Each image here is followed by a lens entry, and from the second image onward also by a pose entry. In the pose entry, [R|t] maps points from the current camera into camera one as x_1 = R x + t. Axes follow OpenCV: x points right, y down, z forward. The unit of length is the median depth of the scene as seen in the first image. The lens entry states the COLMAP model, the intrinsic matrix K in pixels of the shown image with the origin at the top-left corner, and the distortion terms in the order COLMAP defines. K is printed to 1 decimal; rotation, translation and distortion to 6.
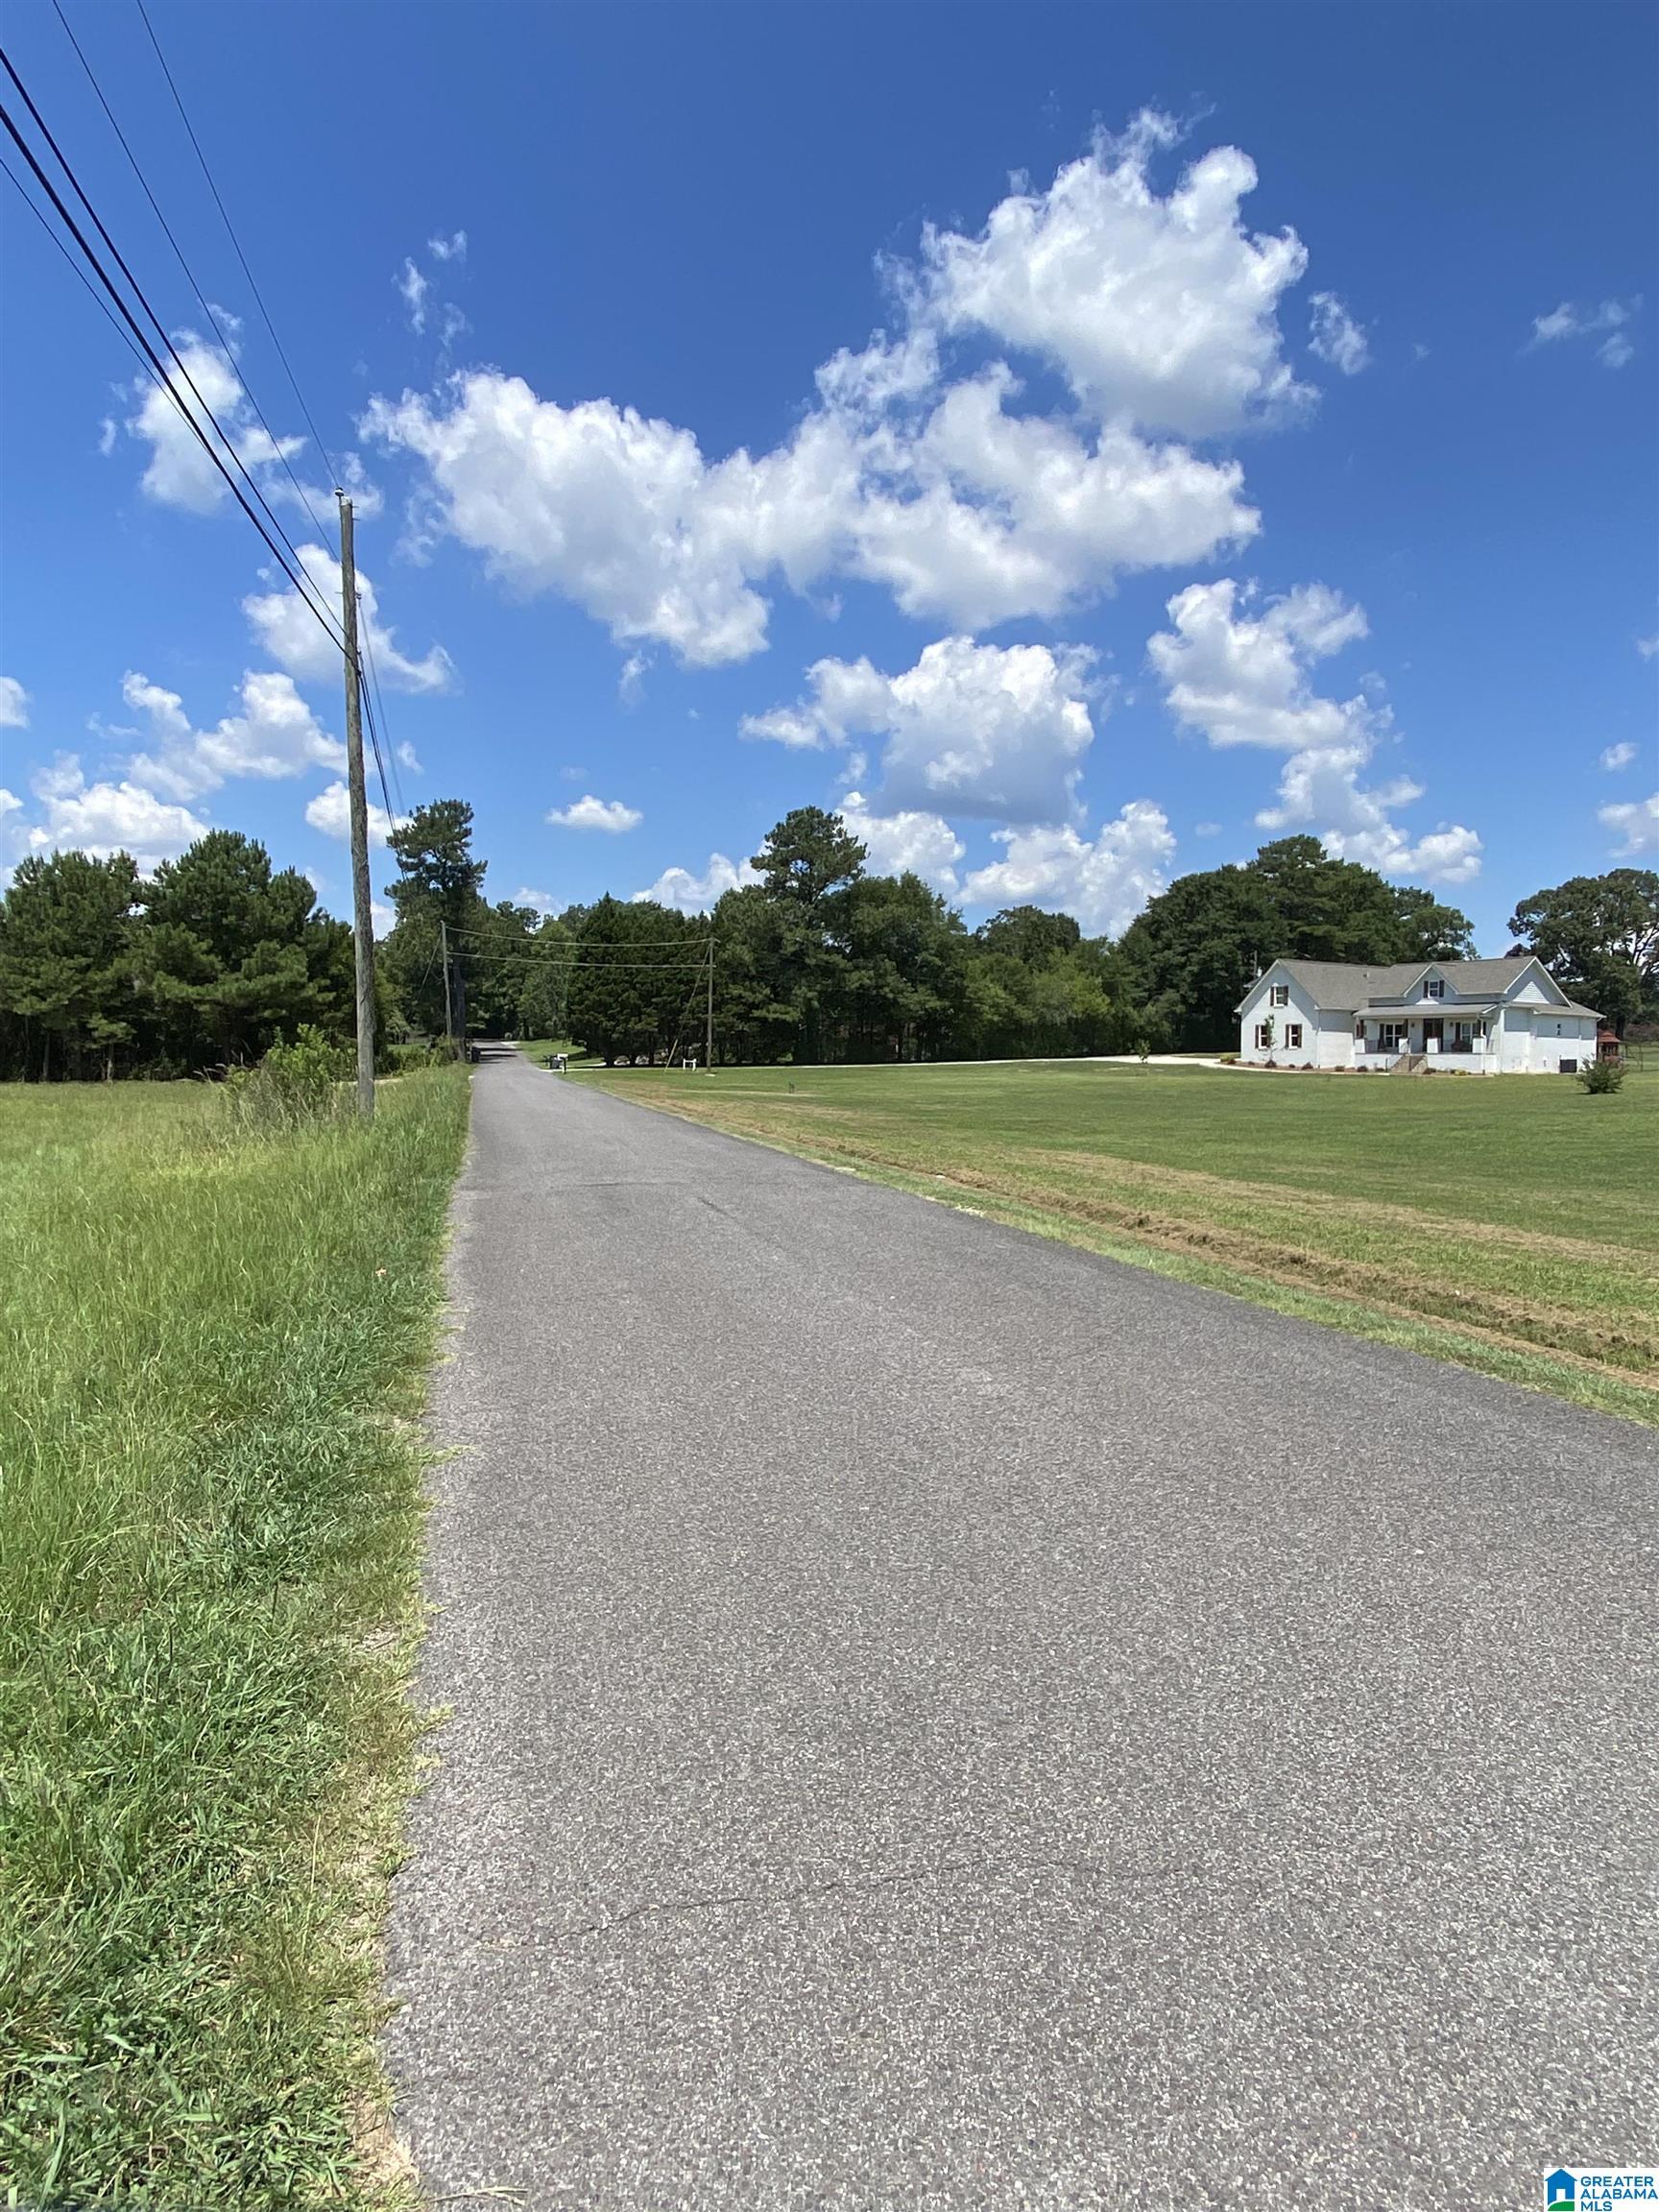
lens RADIAL K [[1359.7, 0, 833.3], [0, 1359.7, 1118.3], [0, 0, 1]] dist [0.084768, -0.000006]
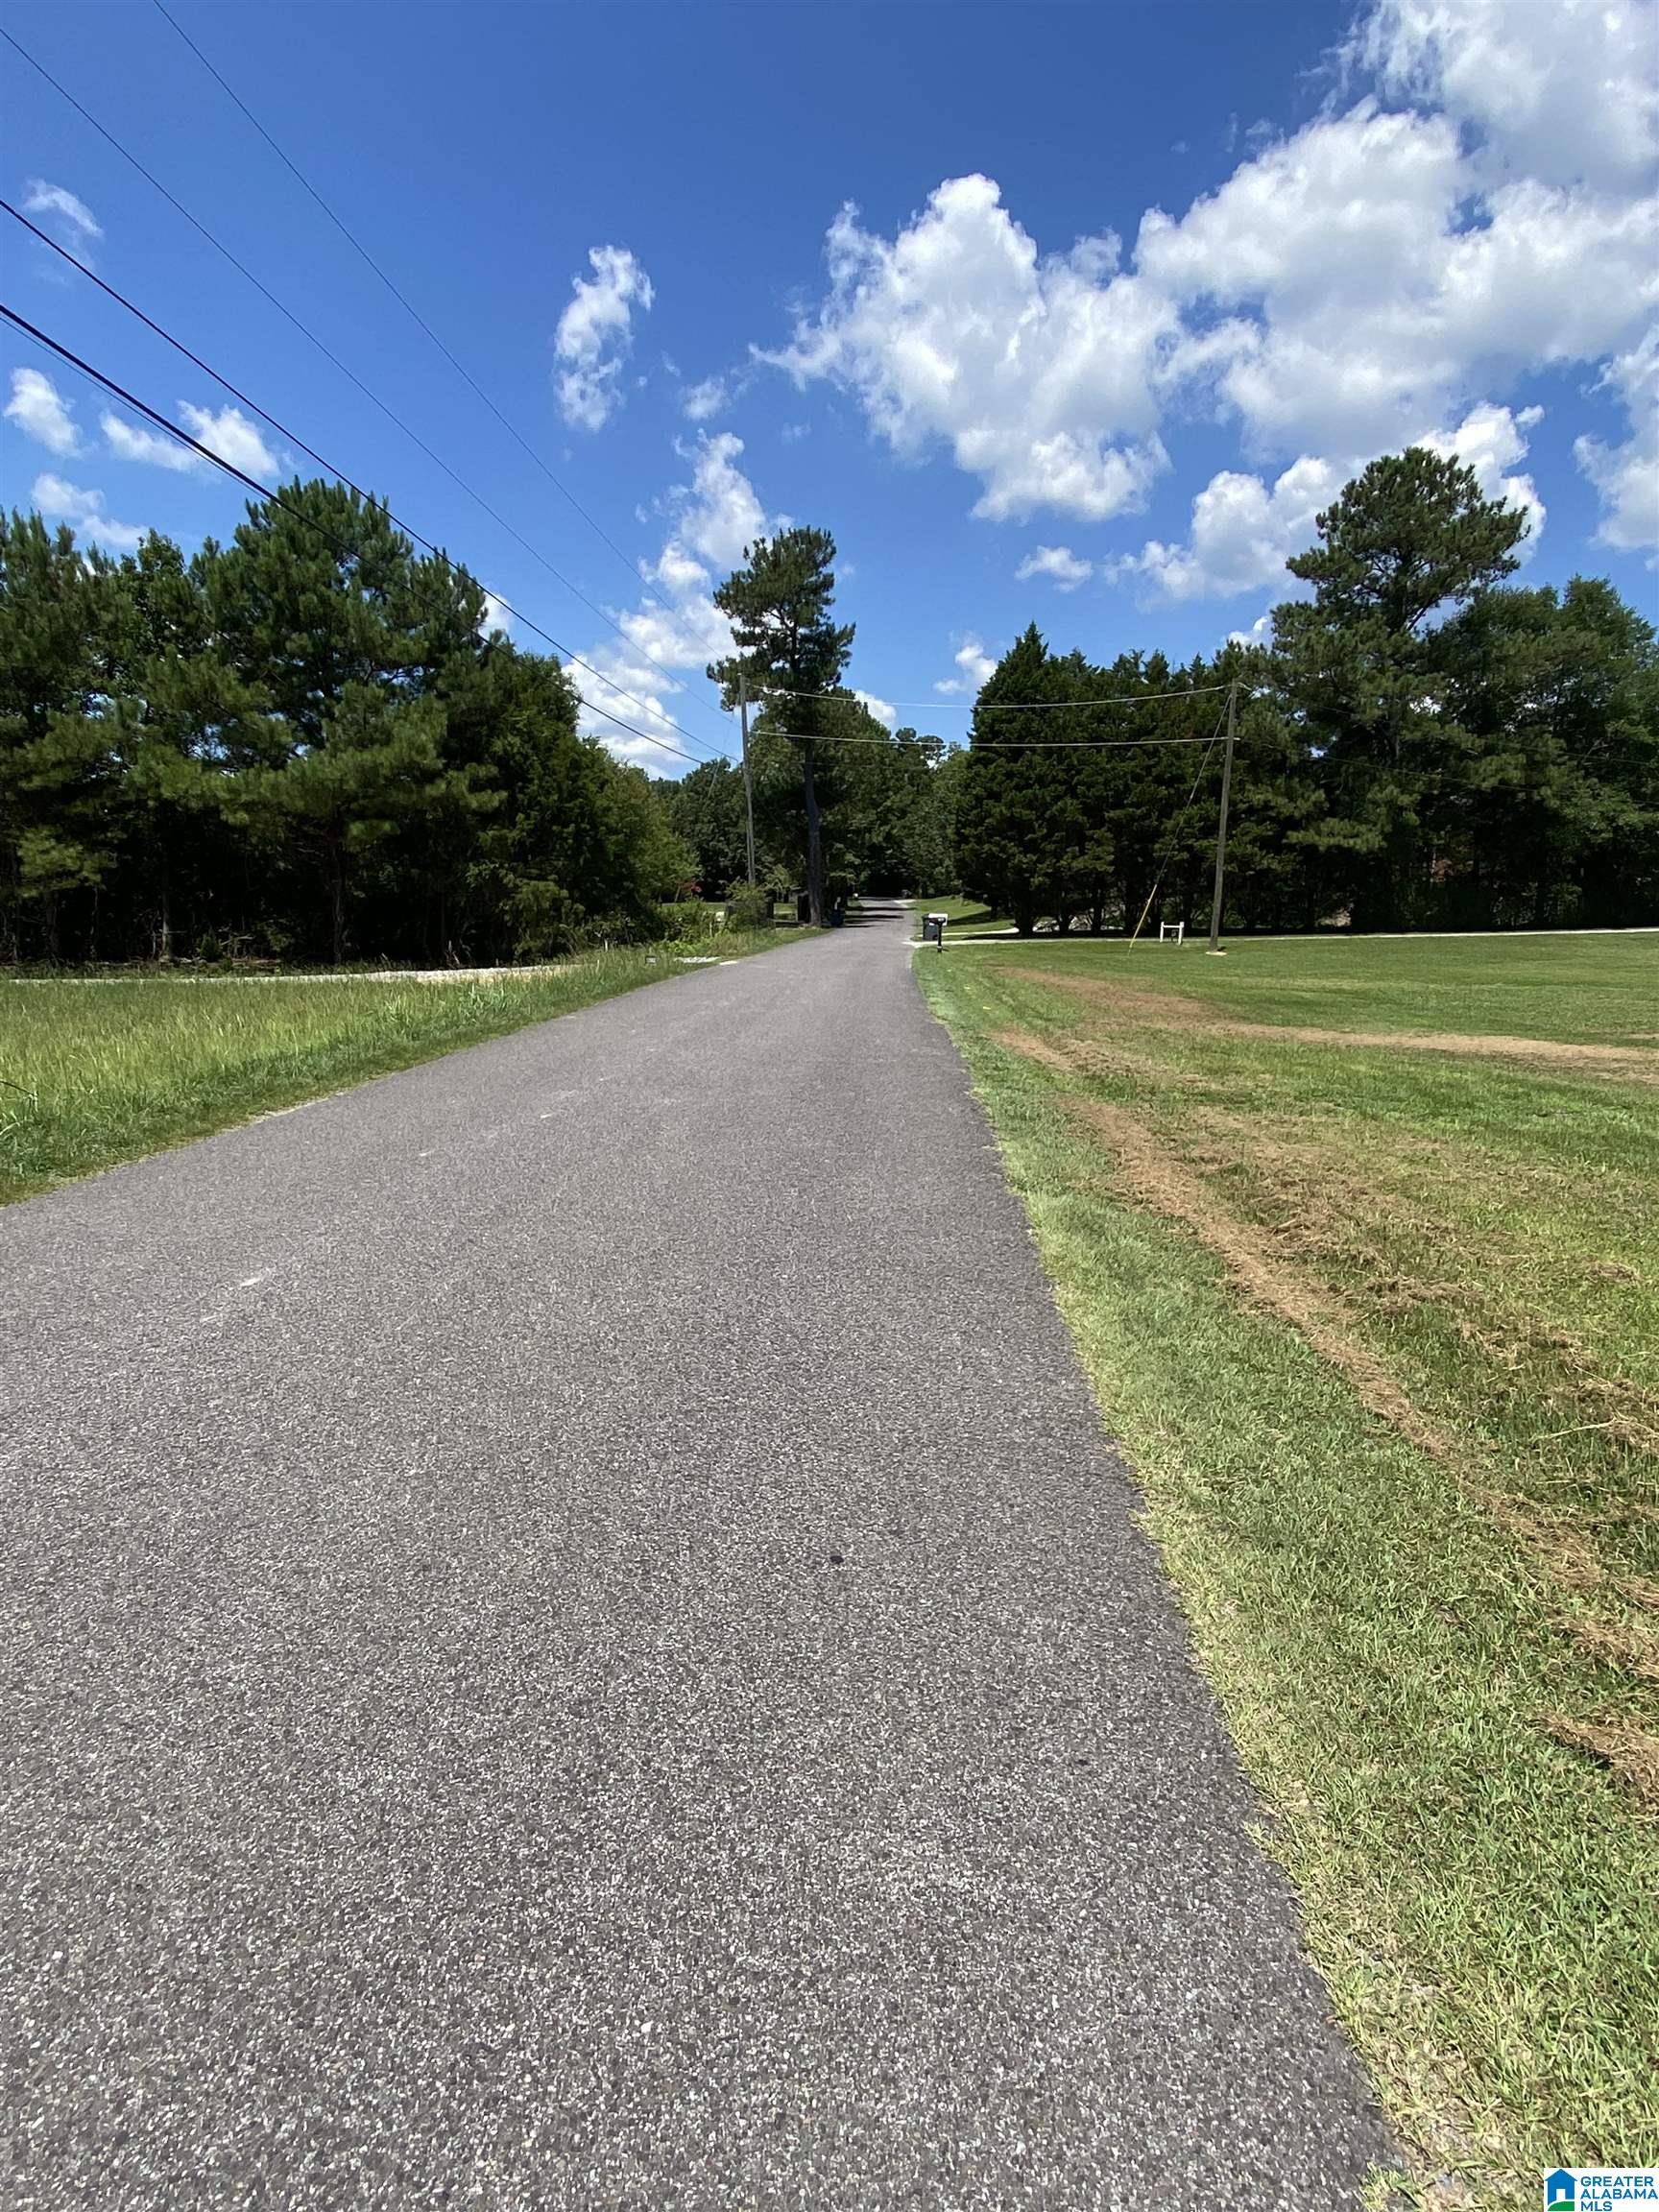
lens RADIAL K [[1288.4, 0, 816.0], [0, 1288.4, 1125.3], [0, 0, 1]] dist [0.011439, -0.013699]
pose [[0.949544, 0.051569, -0.309365, -0.072980], [-0.016439, 0.993217, 0.115105, -0.018584], [0.313203, -0.104212, 0.943951, 0.436015]]
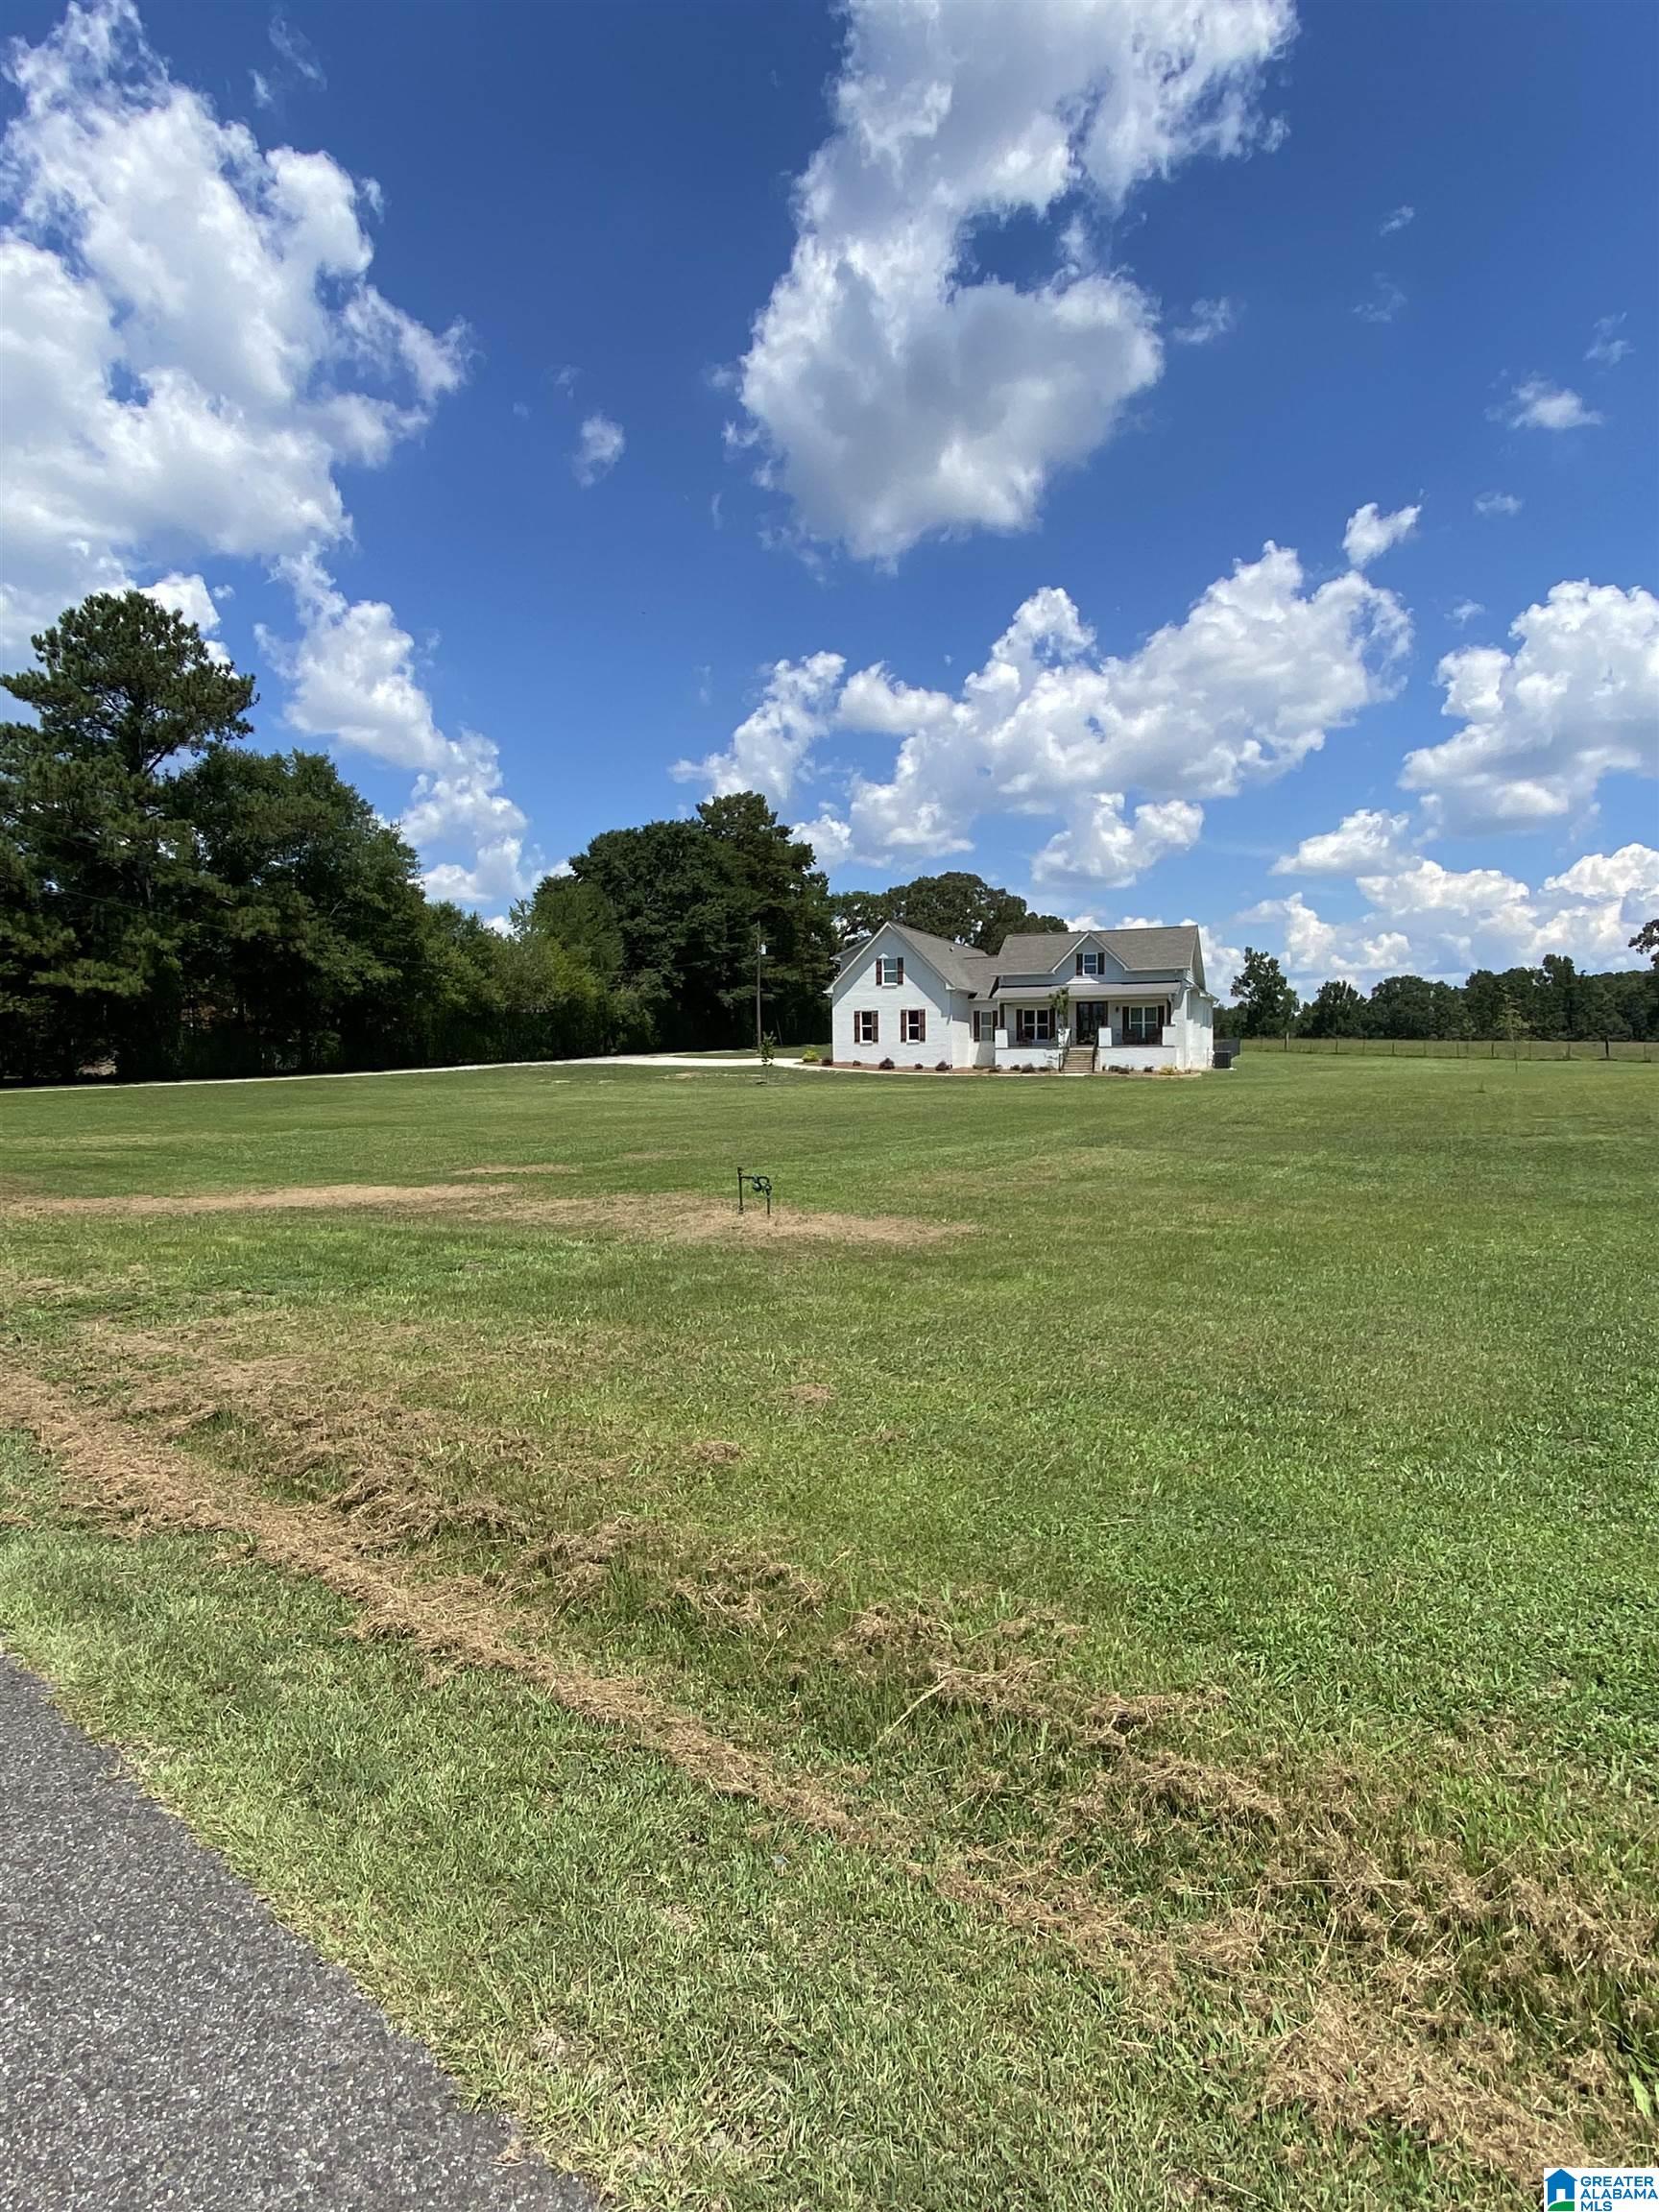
lens RADIAL K [[1288.4, 0, 844.5], [0, 1288.4, 1118.6], [0, 0, 1]] dist [0.011439, -0.013699]
pose [[0.826608, -0.041096, 0.561276, -0.081410], [0.041569, 0.999064, 0.011930, -0.020268], [-0.561241, 0.013470, 0.827543, 0.453165]]
